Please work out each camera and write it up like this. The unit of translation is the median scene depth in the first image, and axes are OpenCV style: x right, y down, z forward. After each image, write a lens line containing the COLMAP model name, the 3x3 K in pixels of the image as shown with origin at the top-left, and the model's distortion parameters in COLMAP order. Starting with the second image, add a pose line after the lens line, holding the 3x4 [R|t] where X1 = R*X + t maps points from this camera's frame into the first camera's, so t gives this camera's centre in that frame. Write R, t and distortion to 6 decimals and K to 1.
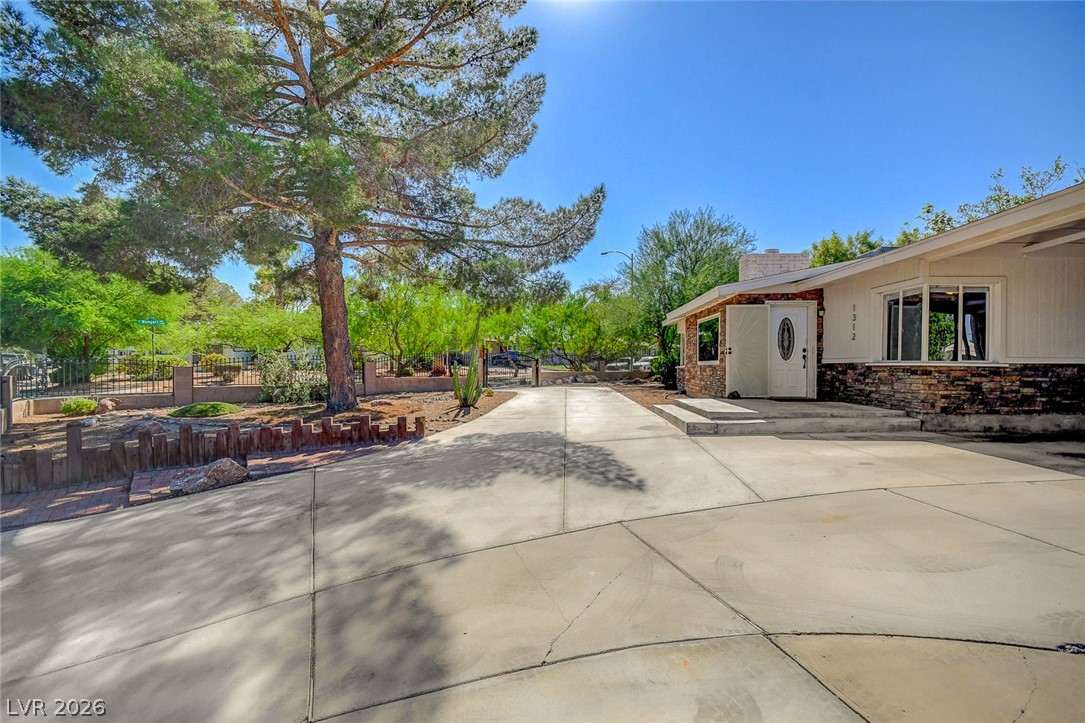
lens RADIAL K [[476.0, 0, 545.3], [0, 476.0, 369.4], [0, 0, 1]] dist [0.037300, -0.018720]
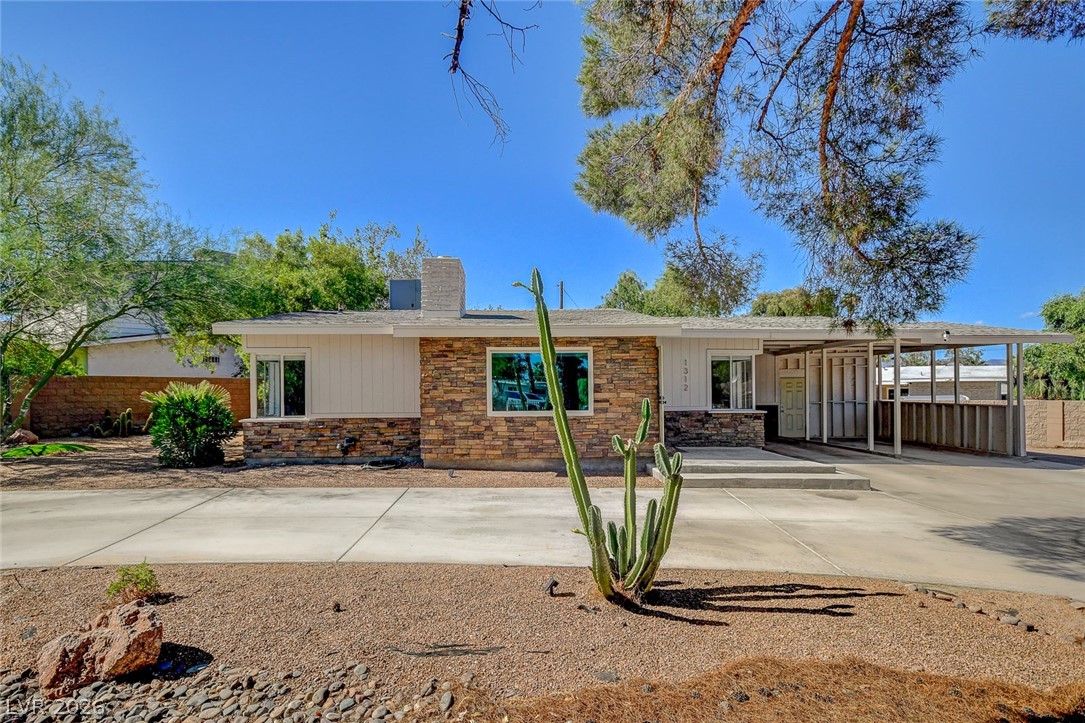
lens RADIAL K [[585.4, 0, 540.8], [0, 585.4, 390.4], [0, 0, 1]] dist [0.029207, 0.000996]
pose [[-0.095290, 0.001471, 0.995448, -0.838871], [0.009718, 0.999953, -0.000547, -0.076488], [-0.995402, 0.009621, -0.095300, 1.752081]]
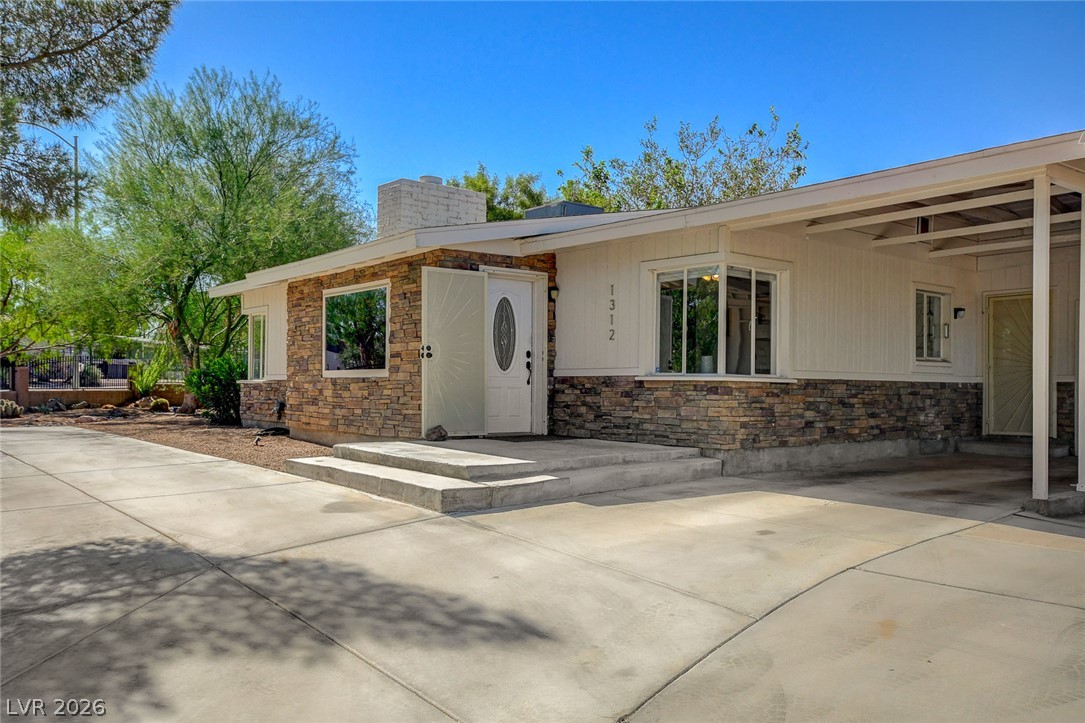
lens RADIAL K [[887.7, 0, 542.0], [0, 887.7, 383.9], [0, 0, 1]] dist [0.005433, 0.099677]
pose [[0.750119, 0.003787, 0.661292, -0.241419], [-0.001593, 0.999991, -0.003920, 0.001710], [-0.661300, 0.001887, 0.750119, 0.217341]]
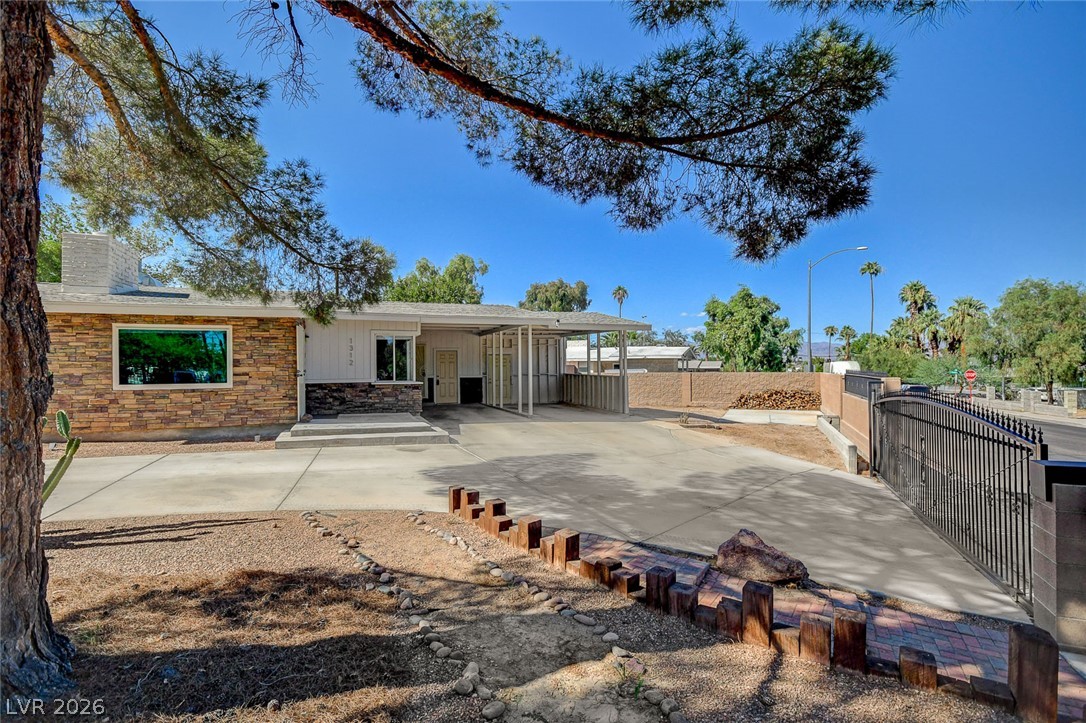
lens RADIAL K [[530.1, 0, 543.0], [0, 530.1, 361.5], [0, 0, 1]] dist [0.019503, 0.000412]
pose [[-0.381130, 0.008114, 0.924486, -1.068847], [0.009426, 0.999944, -0.004890, -0.070431], [-0.924473, 0.006850, -0.381185, 1.271980]]
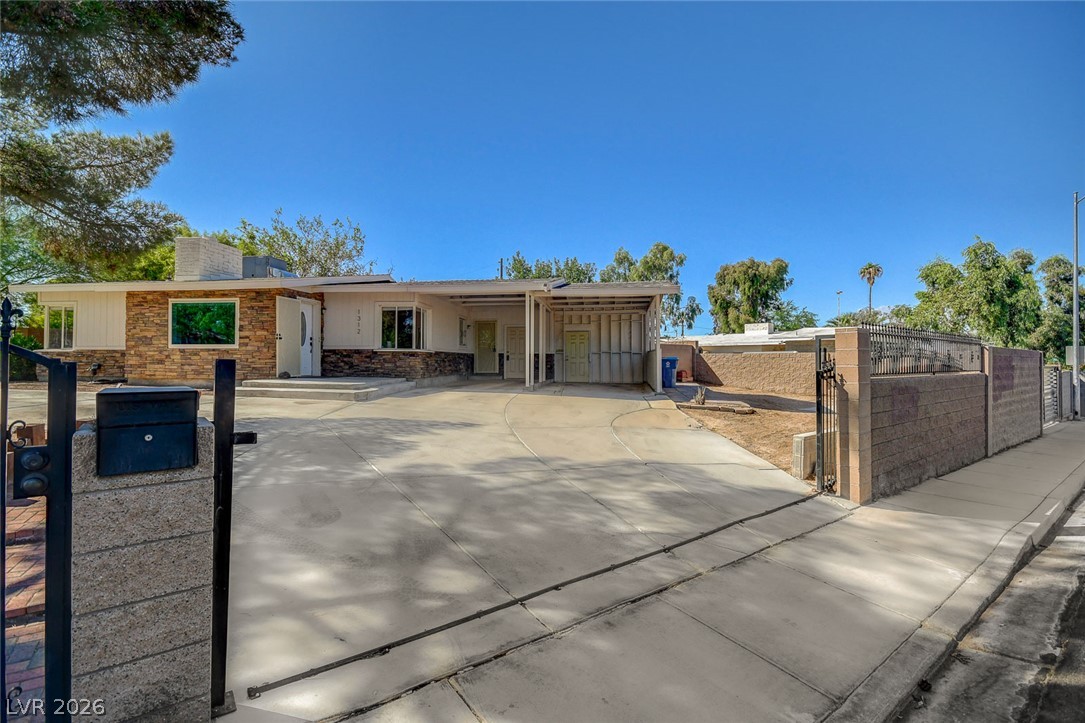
lens RADIAL K [[505.8, 0, 538.5], [0, 505.8, 356.6], [0, 0, 1]] dist [0.012337, 0.000048]
pose [[0.102008, 0.005530, 0.994768, -0.997704], [0.000260, 0.999984, -0.005586, 0.020796], [-0.994784, 0.000829, 0.102005, 0.354766]]
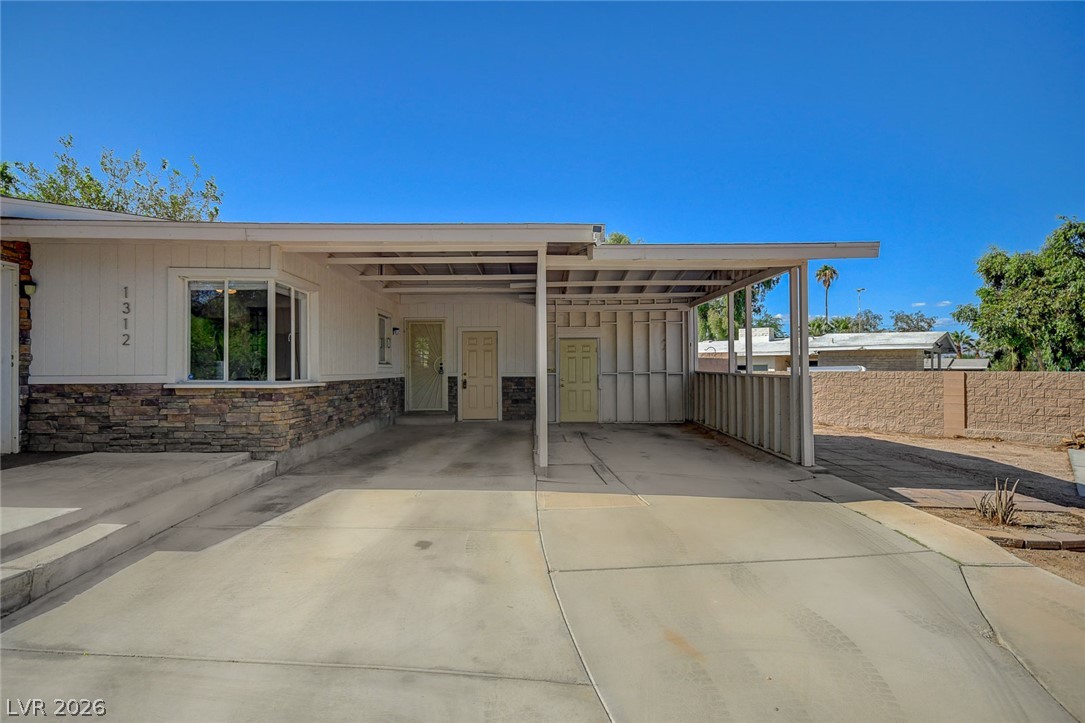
lens RADIAL K [[536.2, 0, 540.7], [0, 536.2, 362.9], [0, 0, 1]] dist [0.019802, -0.000010]
pose [[-0.043323, 0.006411, 0.999041, -0.068254], [0.007166, 0.999956, -0.006106, -0.037538], [-0.999035, 0.006895, -0.043367, 0.610891]]
